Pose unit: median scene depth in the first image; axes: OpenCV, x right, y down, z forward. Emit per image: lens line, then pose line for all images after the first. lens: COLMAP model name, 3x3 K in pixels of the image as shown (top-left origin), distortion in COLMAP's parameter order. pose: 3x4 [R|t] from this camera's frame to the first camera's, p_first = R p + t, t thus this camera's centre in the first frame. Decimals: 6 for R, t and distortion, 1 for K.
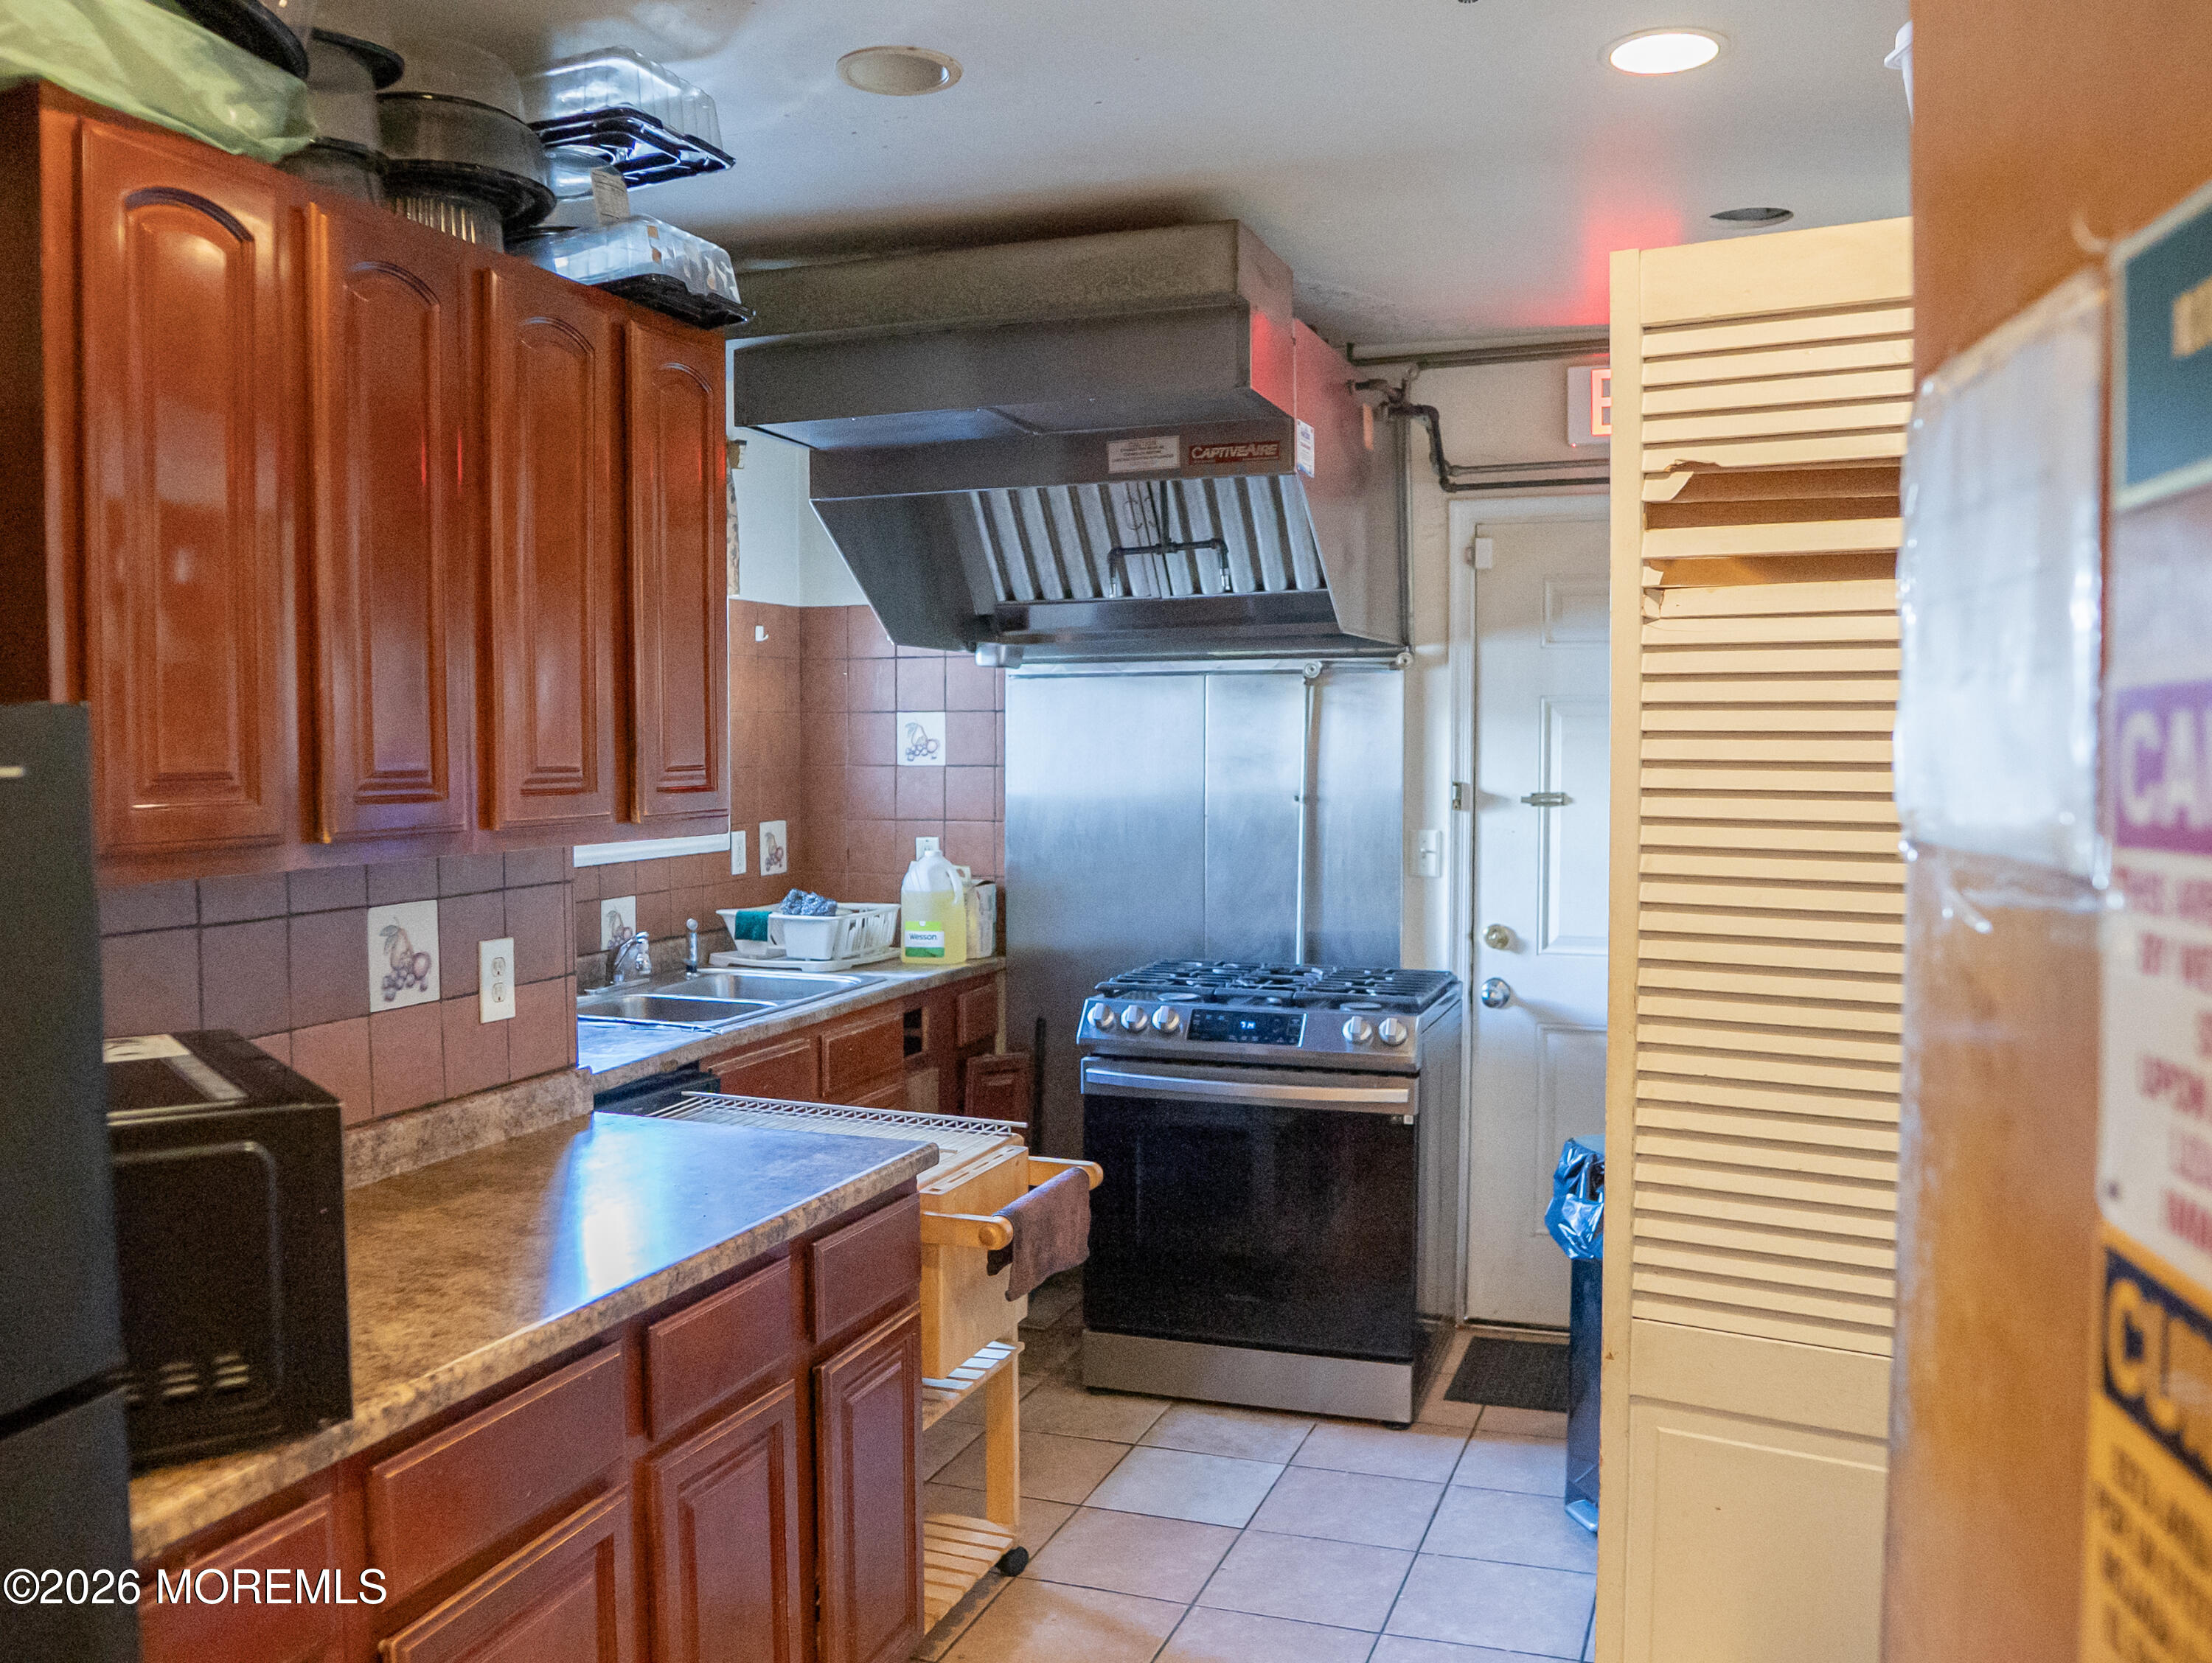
lens RADIAL K [[1833.6, 0, 1101.8], [0, 1833.6, 827.0], [0, 0, 1]] dist [-0.084530, 0.040474]
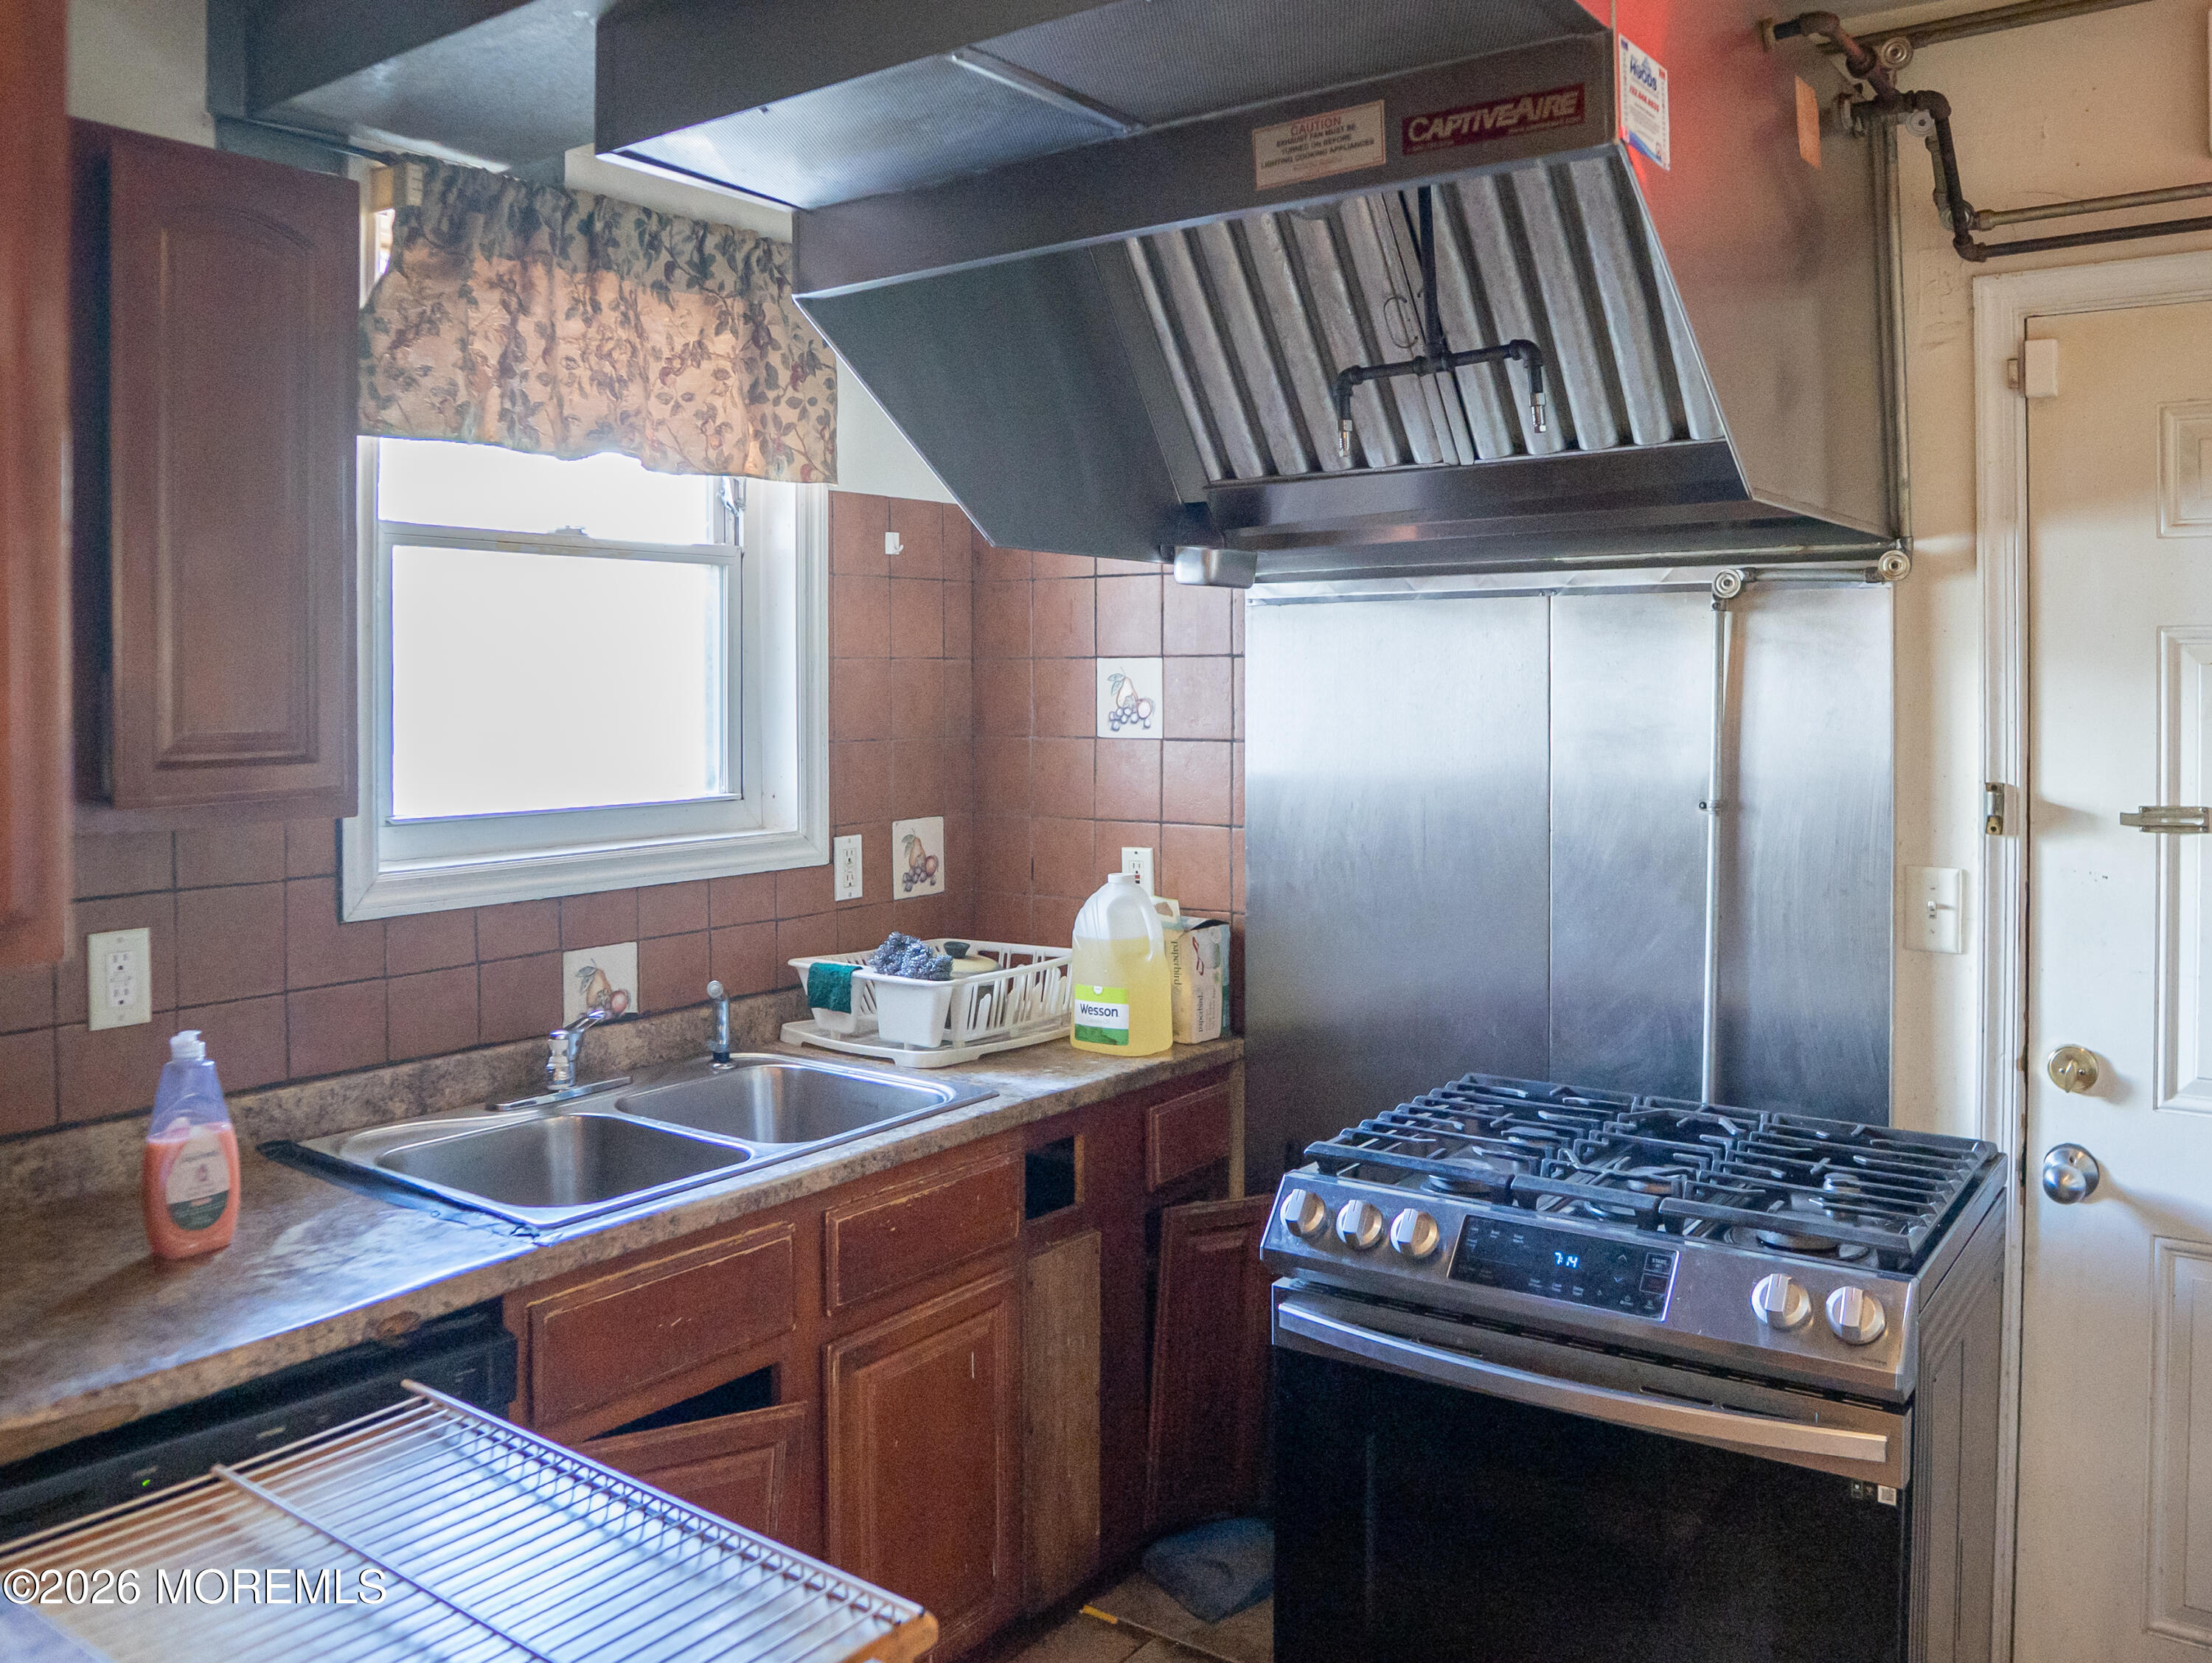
lens RADIAL K [[1833.6, 0, 1152.7], [0, 1833.6, 671.9], [0, 0, 1]] dist [-0.084530, 0.040474]
pose [[0.970224, -0.000376, -0.242209, 0.080077], [-0.012481, 0.998593, -0.051546, -0.026967], [0.241888, 0.053034, 0.968854, 0.412008]]
